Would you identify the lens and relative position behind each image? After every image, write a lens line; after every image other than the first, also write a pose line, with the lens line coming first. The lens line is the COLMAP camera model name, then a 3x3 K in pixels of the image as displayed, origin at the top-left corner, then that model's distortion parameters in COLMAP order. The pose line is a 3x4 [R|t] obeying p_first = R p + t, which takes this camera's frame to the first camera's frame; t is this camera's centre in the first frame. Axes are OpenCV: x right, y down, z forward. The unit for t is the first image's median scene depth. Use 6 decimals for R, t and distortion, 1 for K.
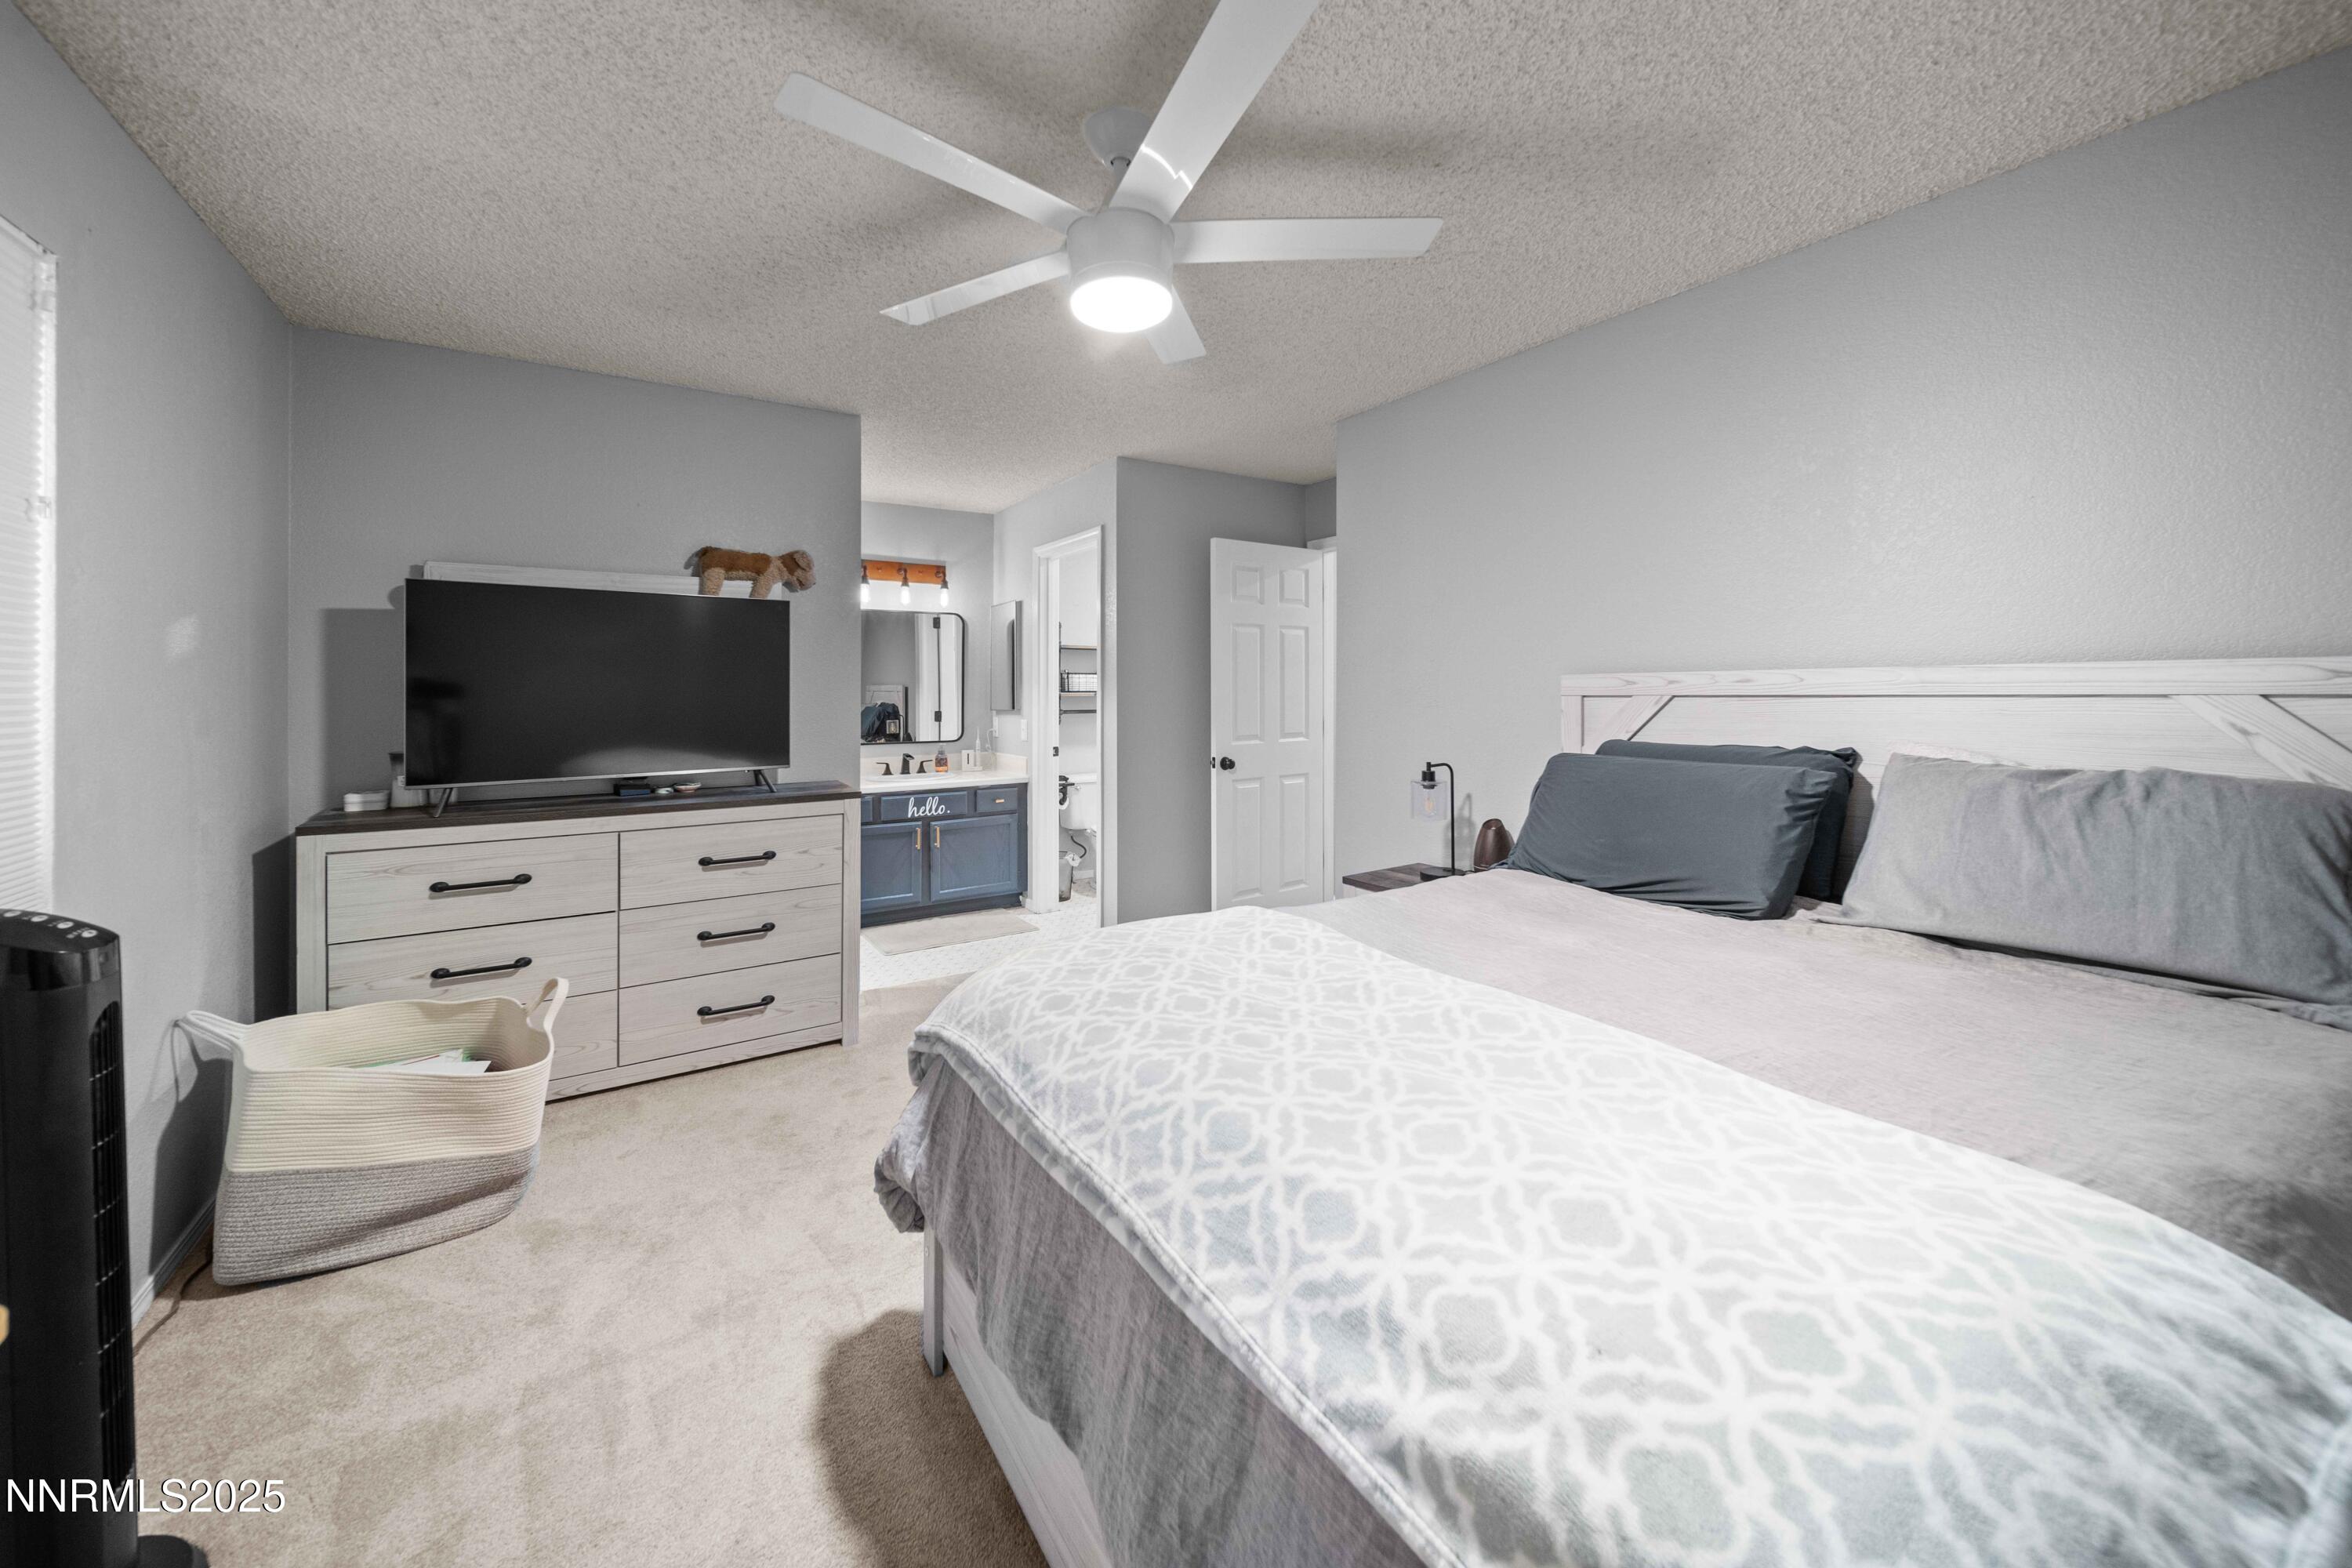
lens RADIAL K [[840.6, 0, 1176.0], [0, 840.6, 784.0], [0, 0, 1]] dist [-0.000985, -0.000218]
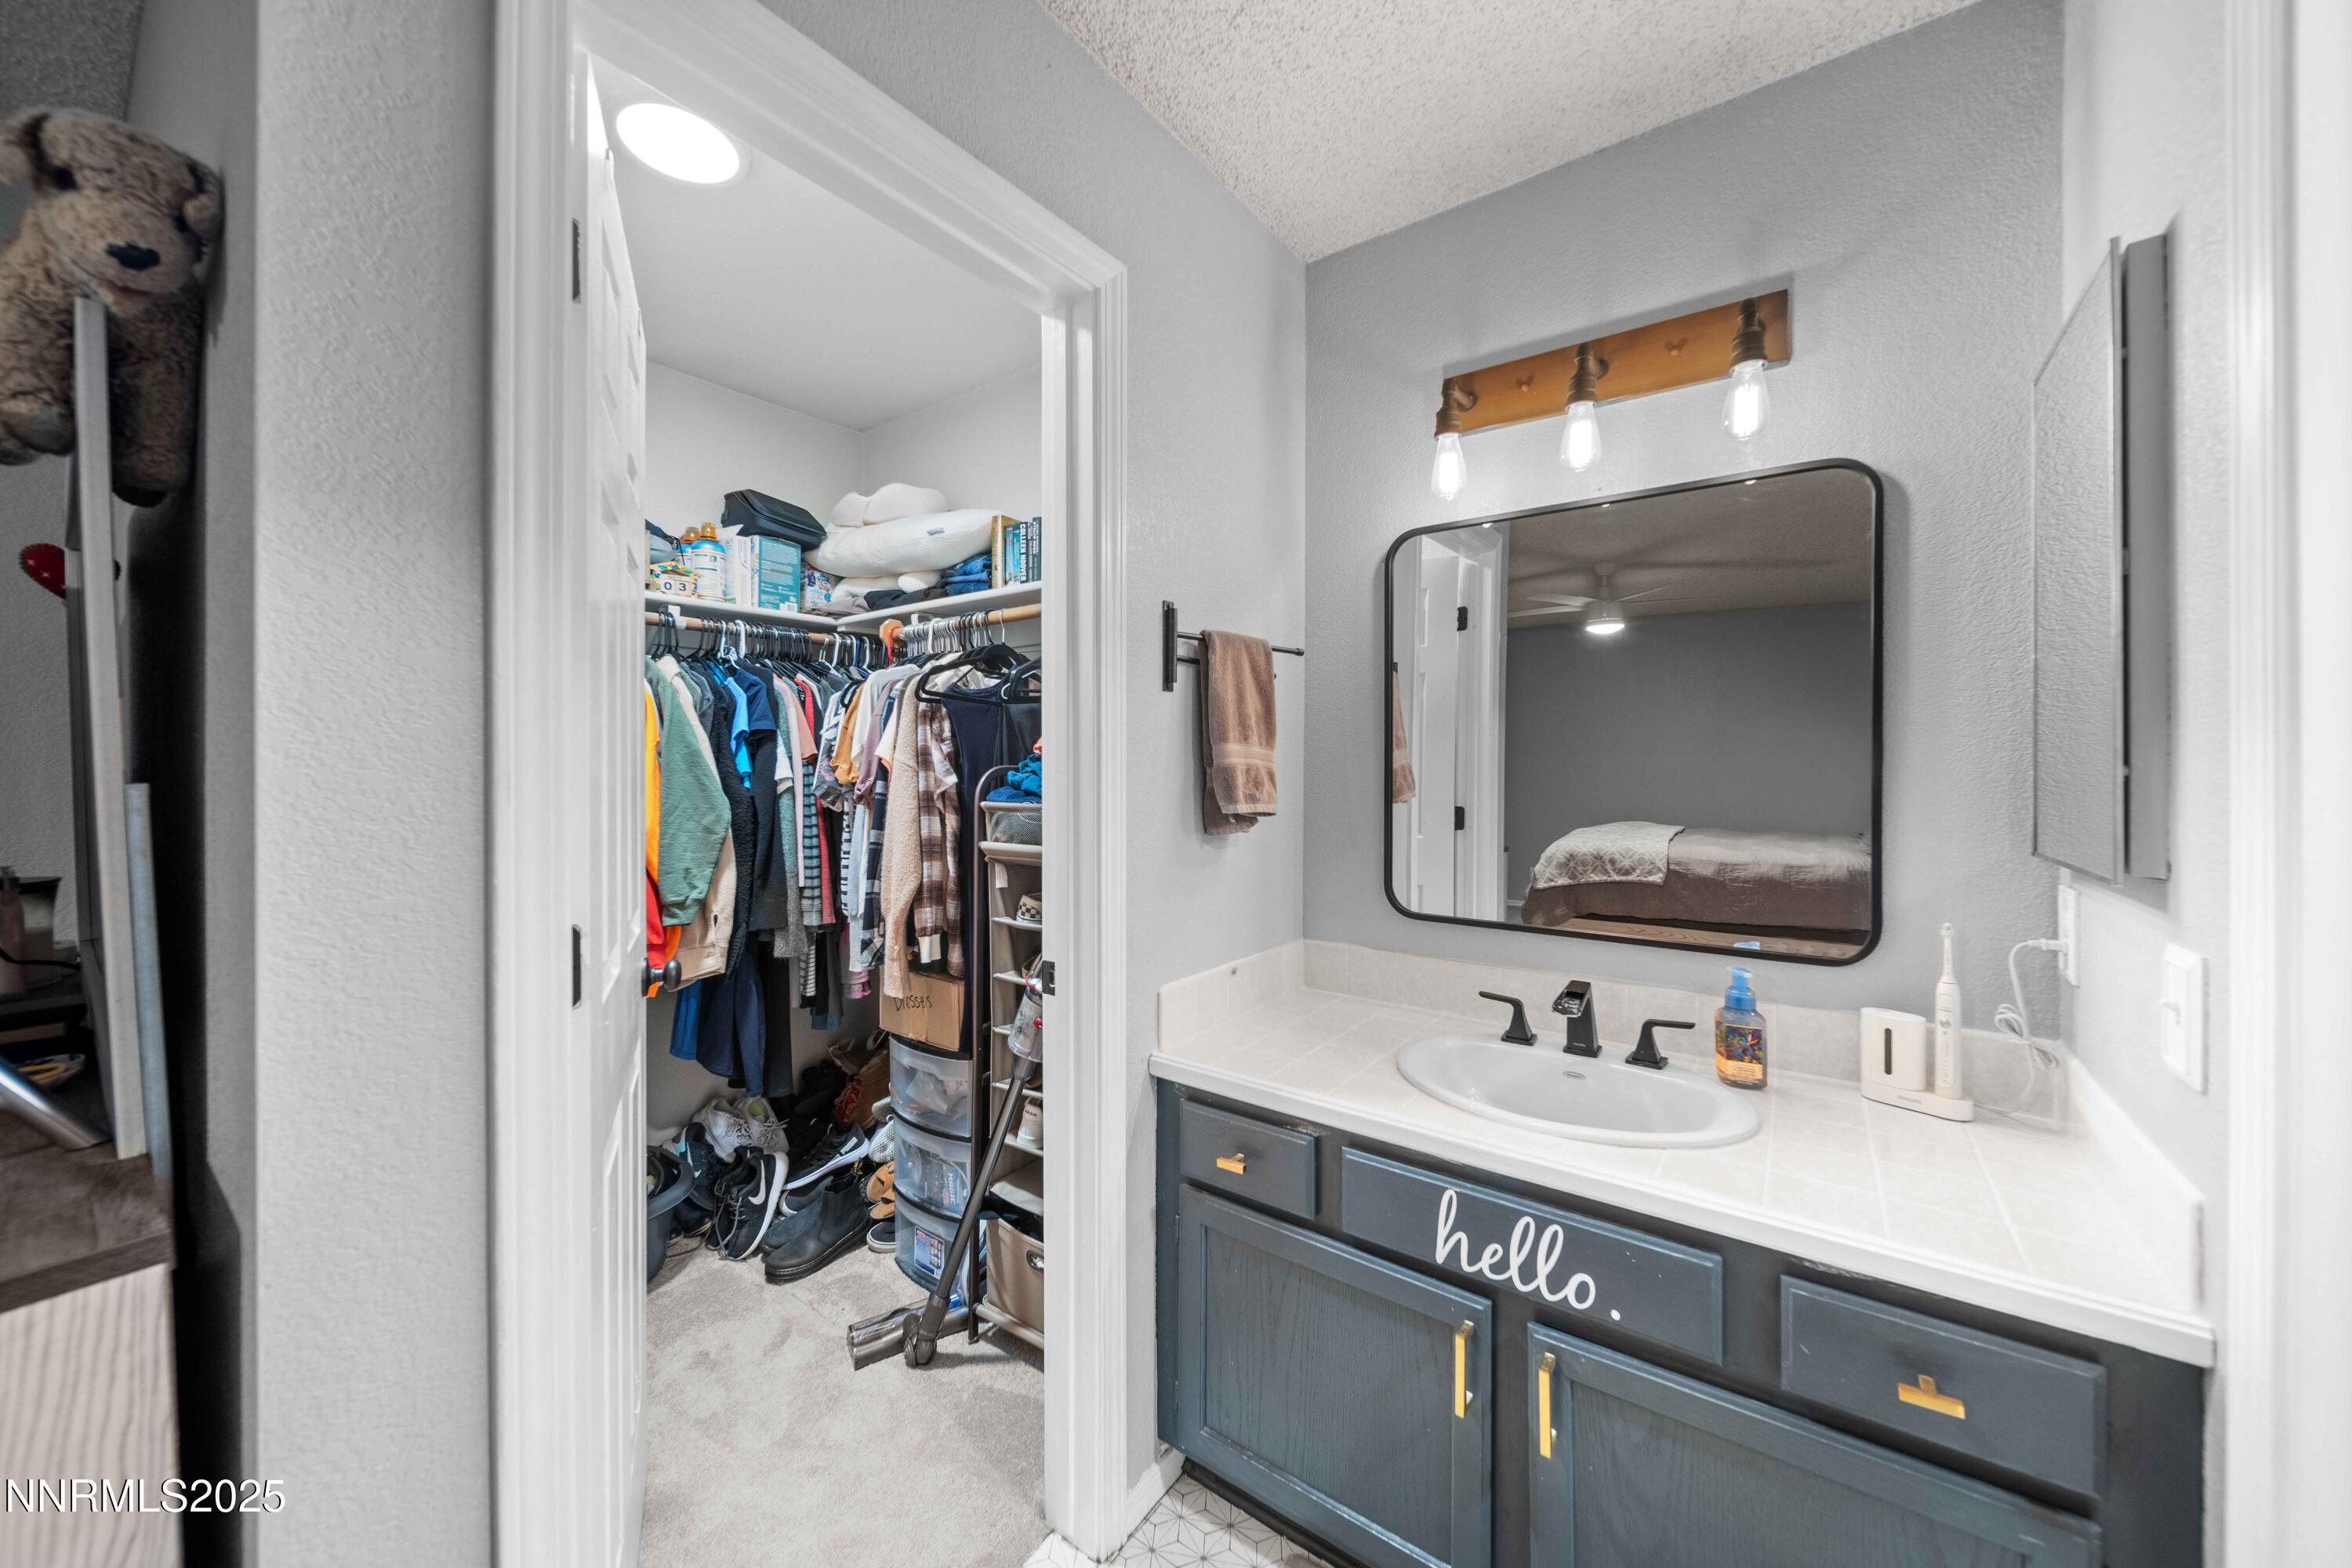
lens RADIAL K [[848.2, 0, 1176.5], [0, 848.2, 760.2], [0, 0, 1]] dist [-0.000516, -0.000086]
pose [[0.337494, 0.003486, -0.941321, -0.096185], [-0.105084, 0.993882, -0.033995, -0.088978], [0.935444, 0.110391, 0.335796, 0.772105]]
